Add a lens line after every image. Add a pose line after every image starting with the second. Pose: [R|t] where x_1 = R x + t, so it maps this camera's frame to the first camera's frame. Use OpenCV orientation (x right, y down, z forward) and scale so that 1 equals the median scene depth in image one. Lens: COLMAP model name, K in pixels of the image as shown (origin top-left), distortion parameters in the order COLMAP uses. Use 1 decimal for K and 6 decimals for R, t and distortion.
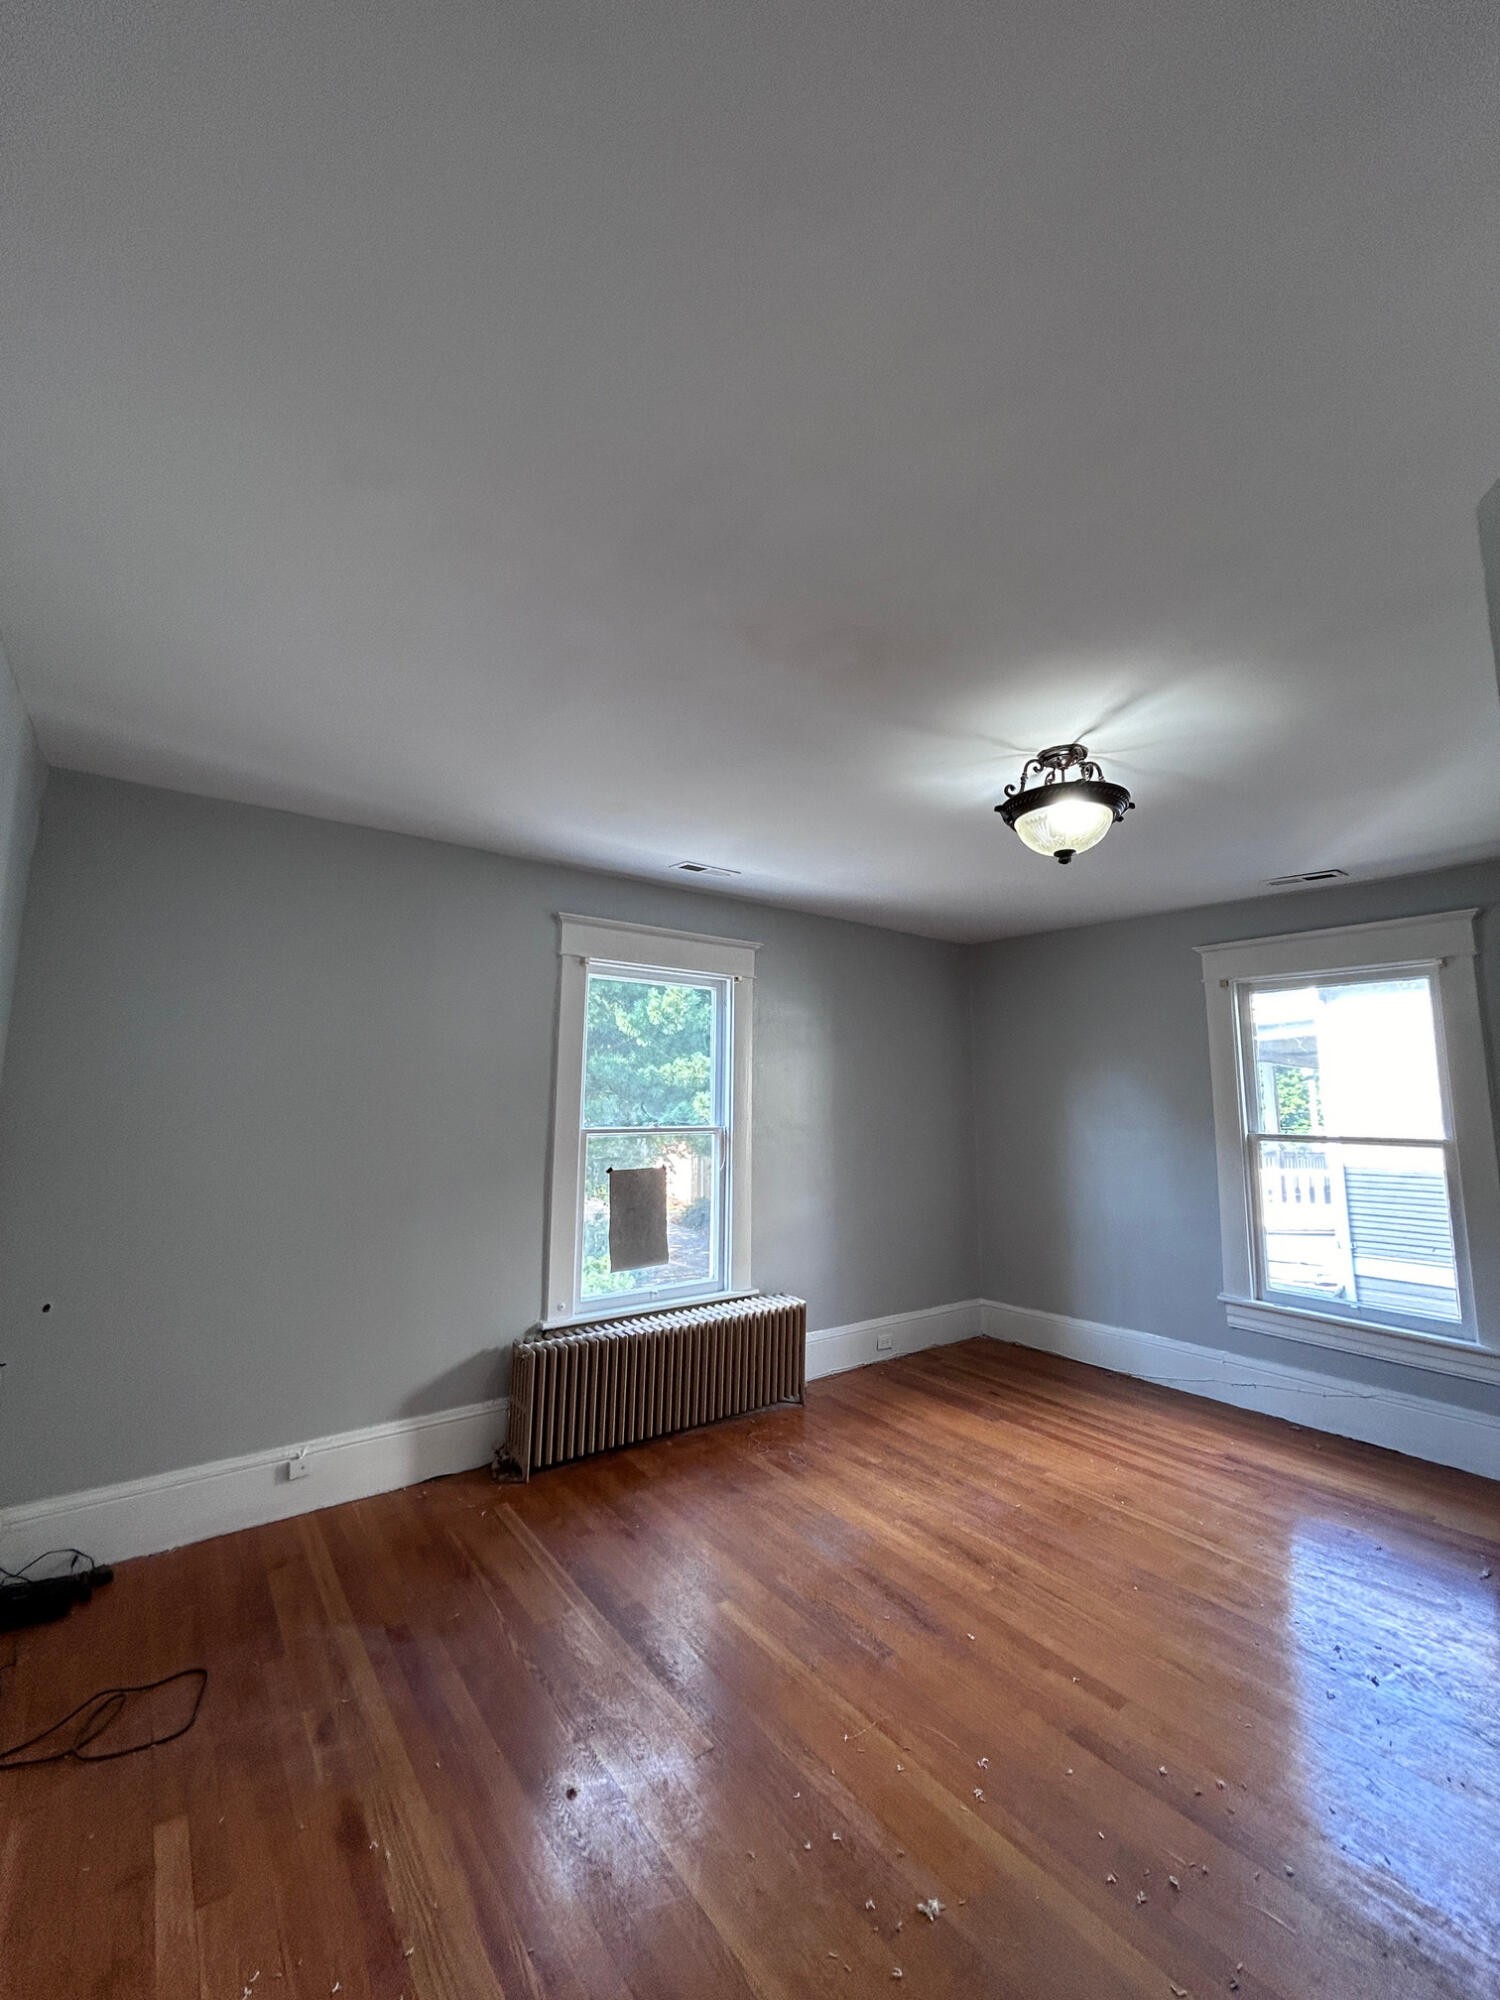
lens RADIAL K [[817.5, 0, 741.3], [0, 817.5, 996.7], [0, 0, 1]] dist [0.004068, -0.000947]
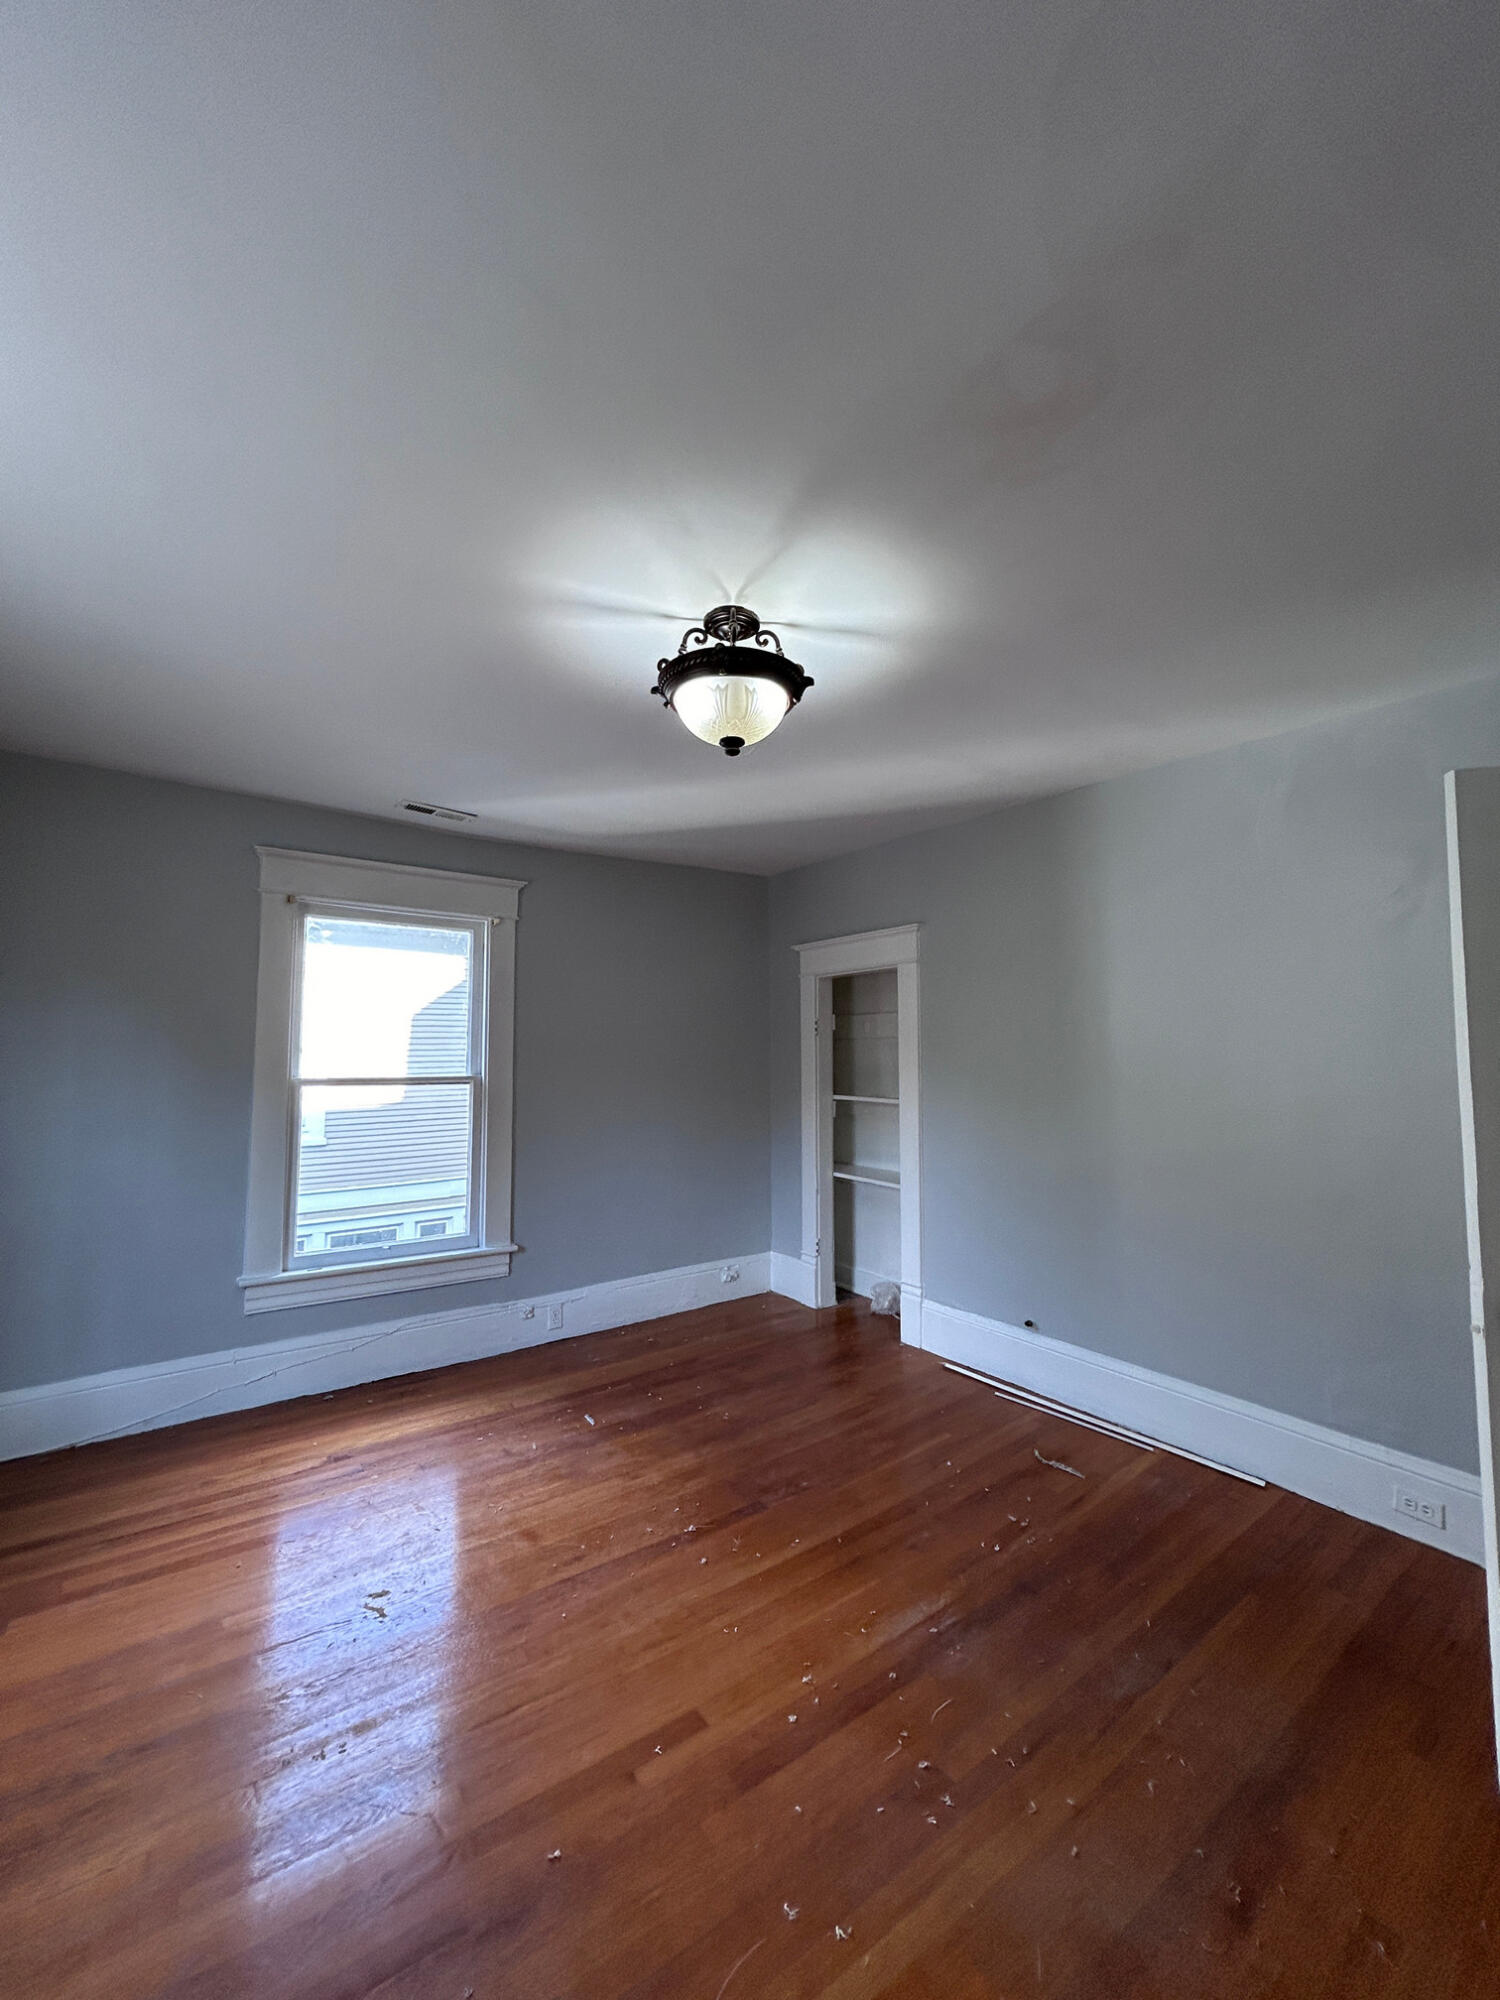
lens RADIAL K [[817.5, 0, 756.1], [0, 817.5, 1006.5], [0, 0, 1]] dist [0.004068, -0.000947]
pose [[-0.015563, 0.050610, 0.998597, -0.262736], [-0.136271, 0.989292, -0.052263, 0.080942], [-0.990549, -0.136893, -0.008500, 0.603618]]
